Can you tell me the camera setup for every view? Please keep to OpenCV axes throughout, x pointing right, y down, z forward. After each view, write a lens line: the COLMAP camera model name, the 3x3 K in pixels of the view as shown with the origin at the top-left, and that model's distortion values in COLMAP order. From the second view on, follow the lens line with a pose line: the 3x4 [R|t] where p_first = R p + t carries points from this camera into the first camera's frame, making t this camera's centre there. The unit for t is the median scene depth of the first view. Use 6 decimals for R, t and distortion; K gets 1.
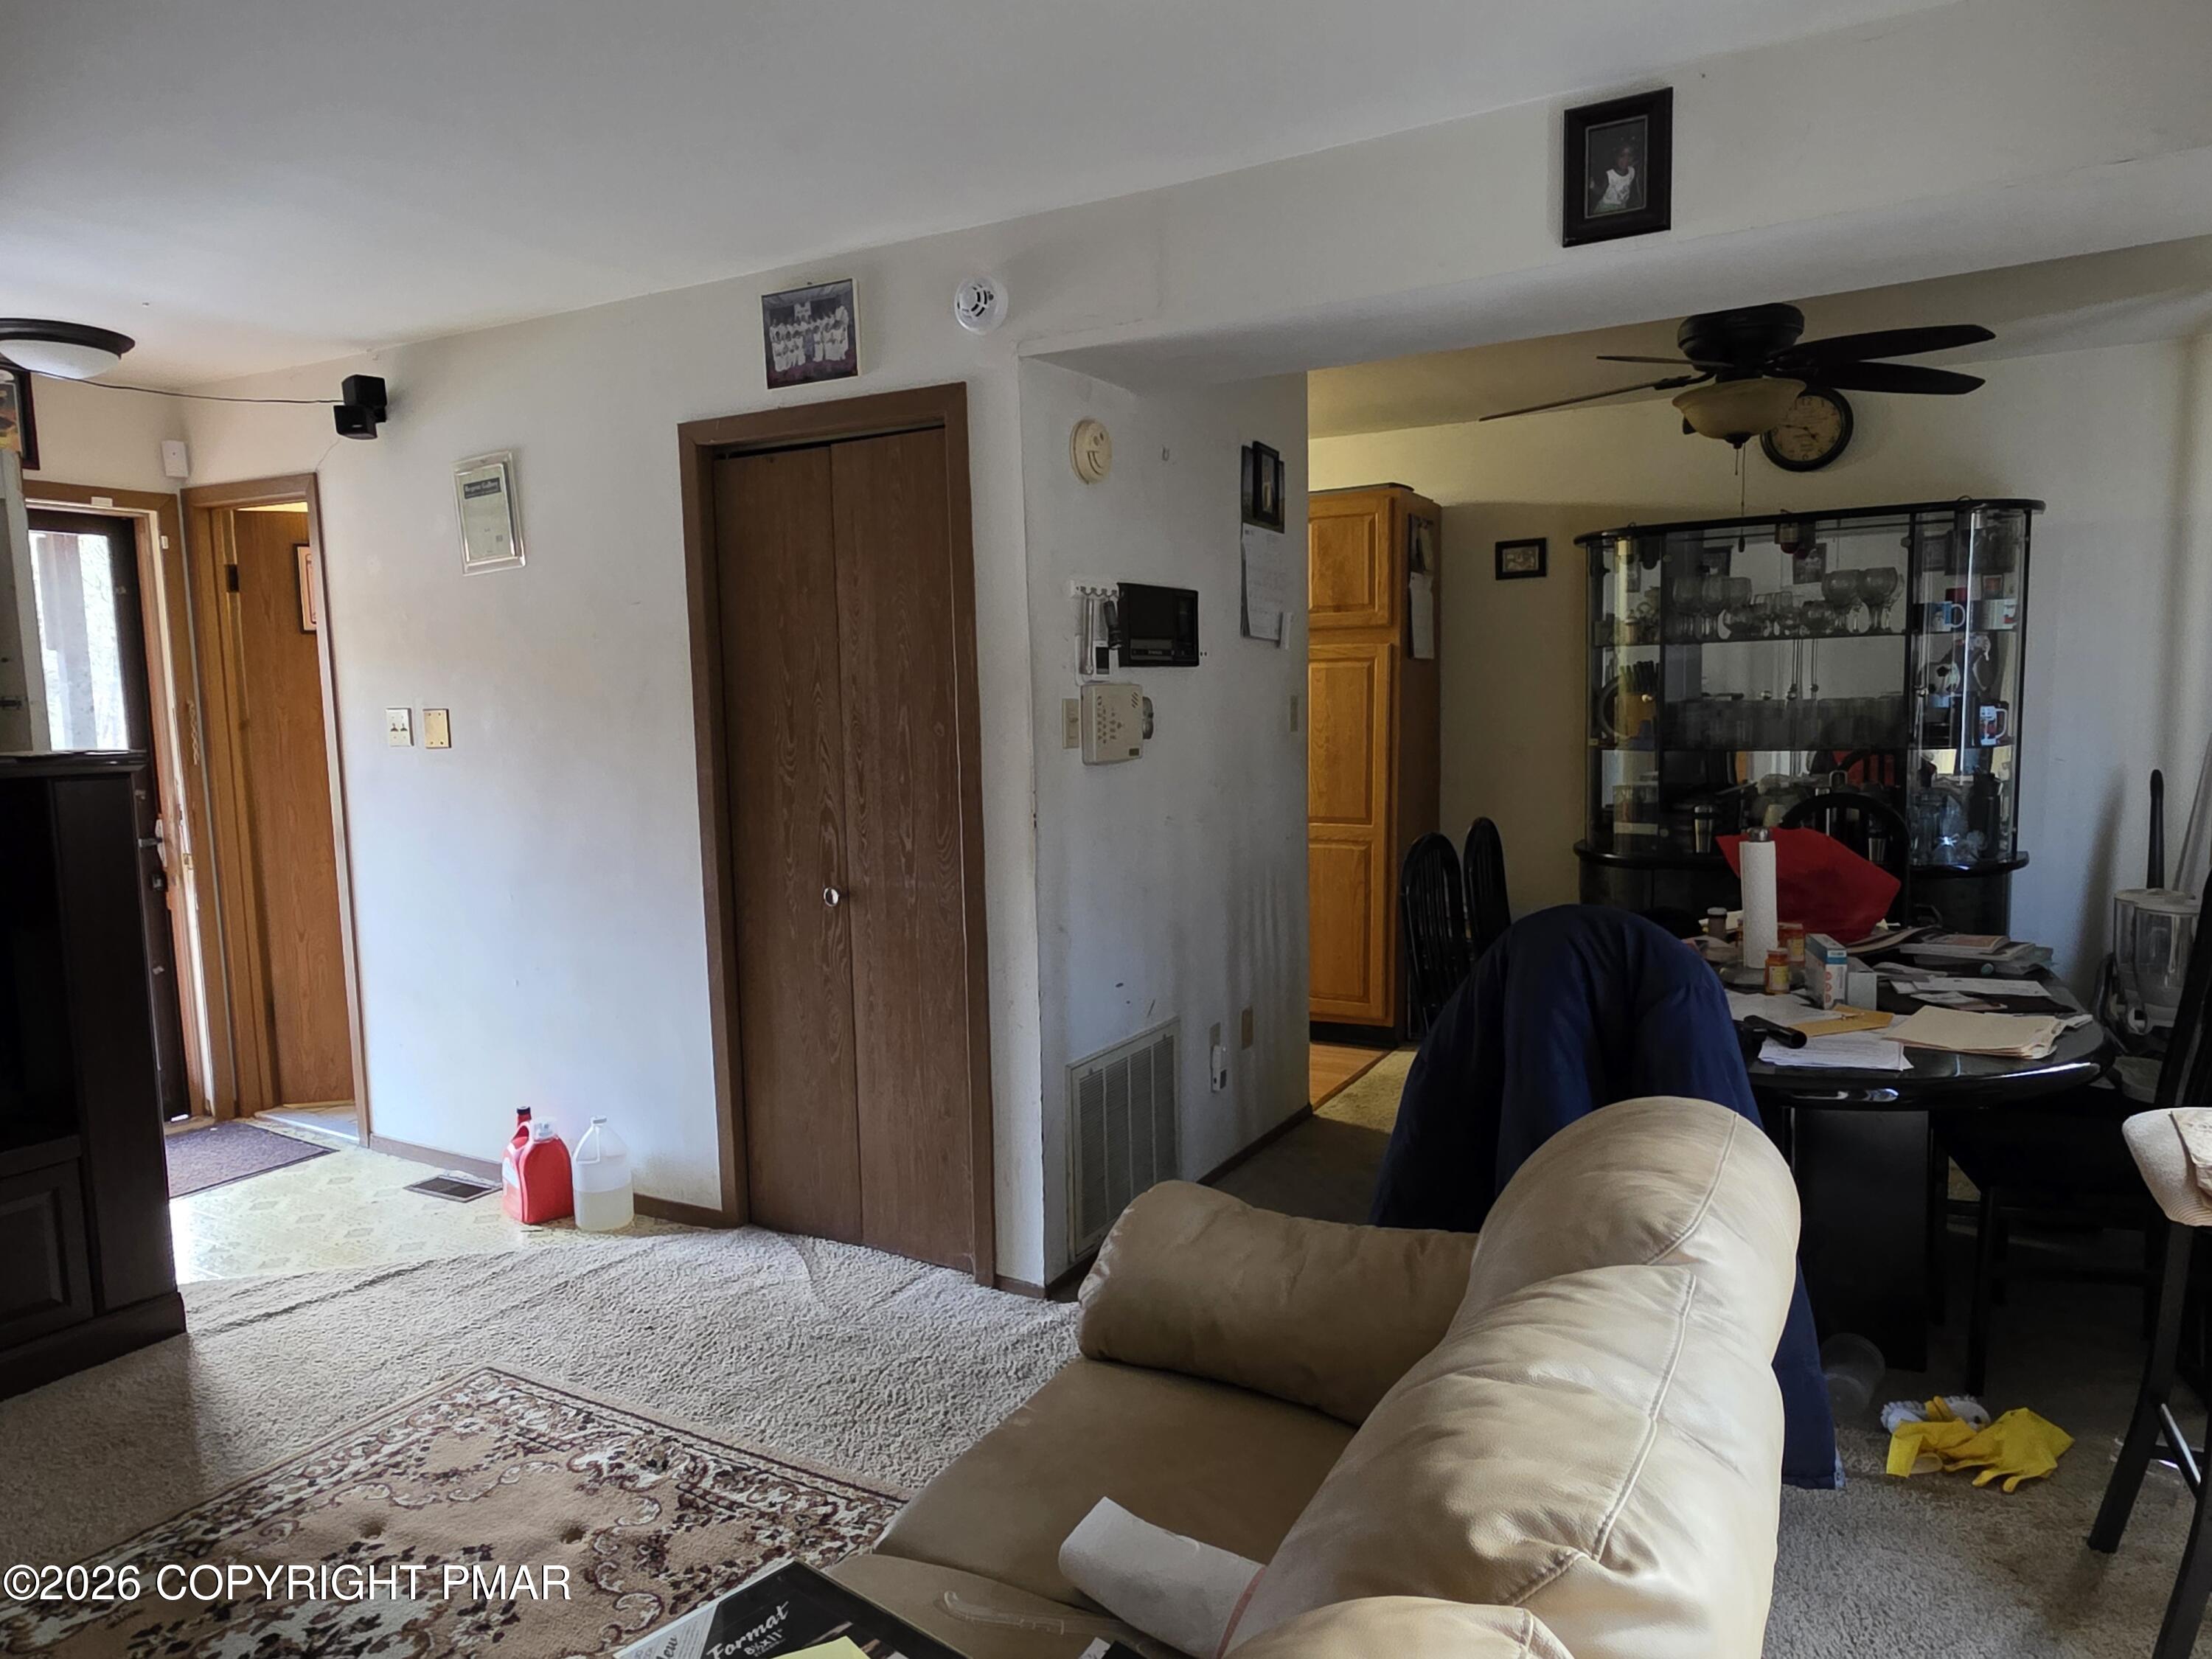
lens RADIAL K [[1399.1, 0, 1109.7], [0, 1399.1, 849.4], [0, 0, 1]] dist [0.001239, -0.002796]
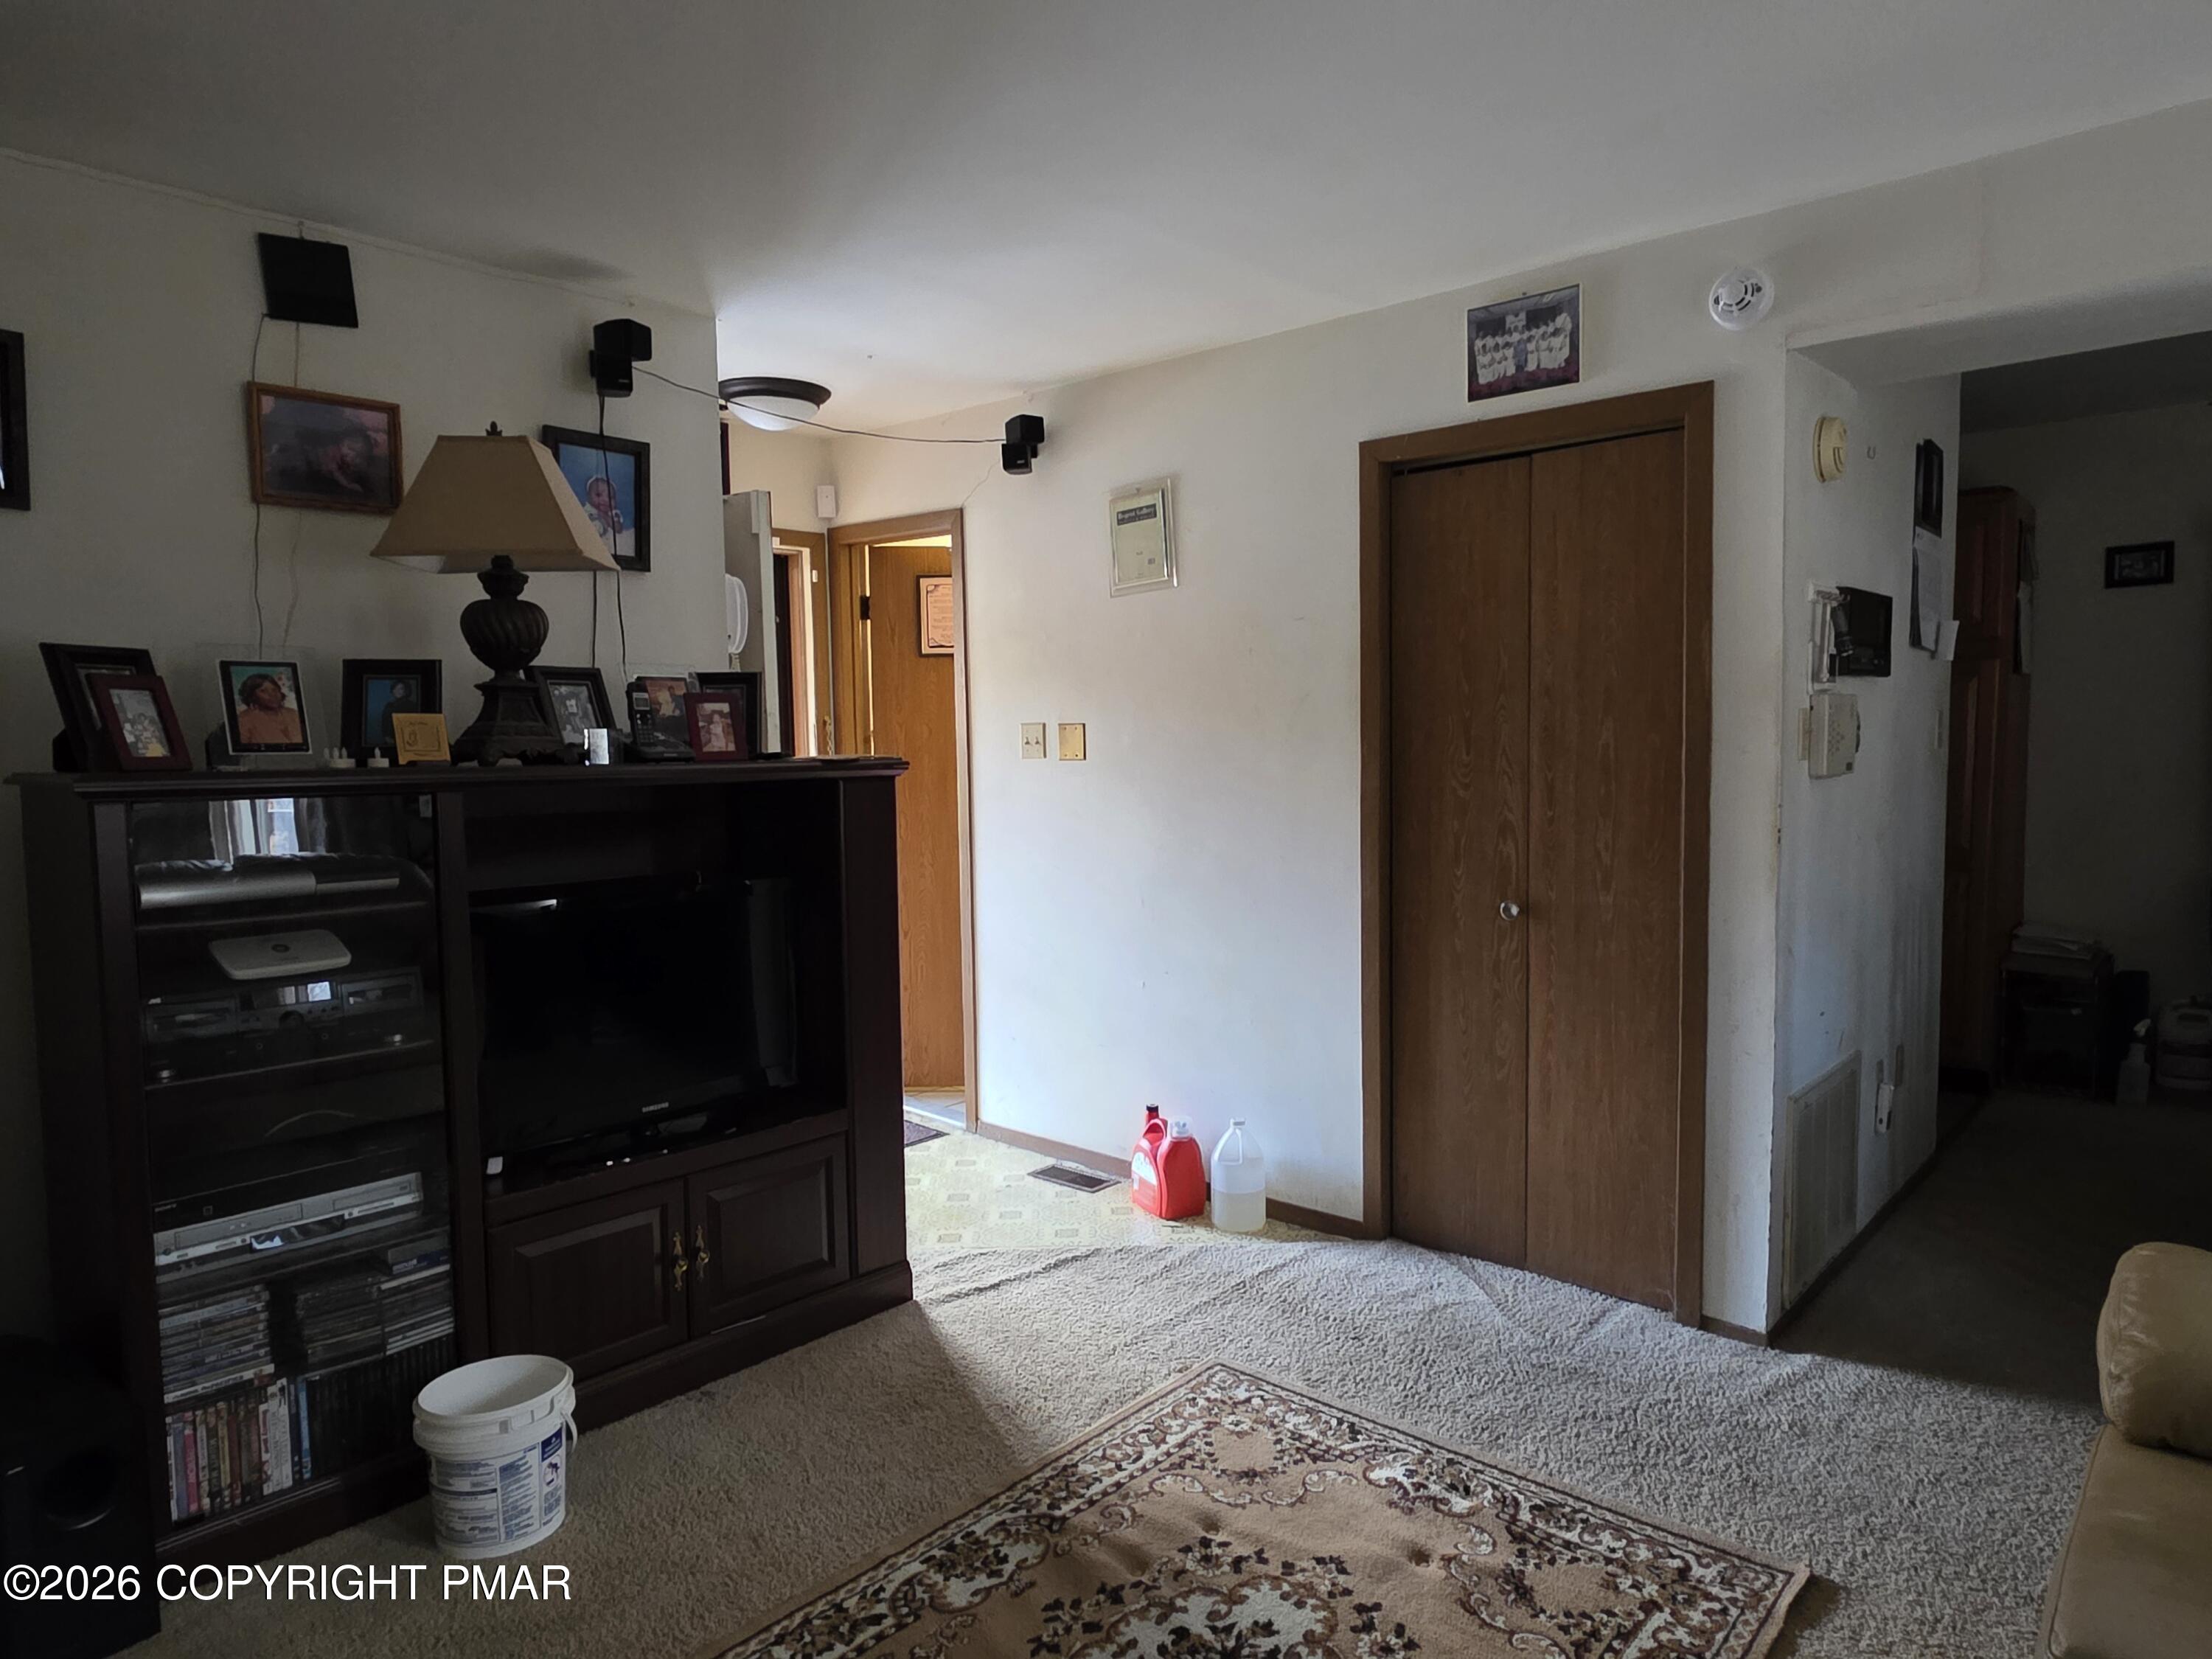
lens RADIAL K [[1334.0, 0, 1110.8], [0, 1334.0, 831.2], [0, 0, 1]] dist [0.006235, -0.003335]
pose [[0.977408, 0.017185, -0.210659, -0.288806], [-0.023872, 0.999287, -0.029237, 0.012580], [0.210007, 0.033606, 0.977122, 0.021186]]
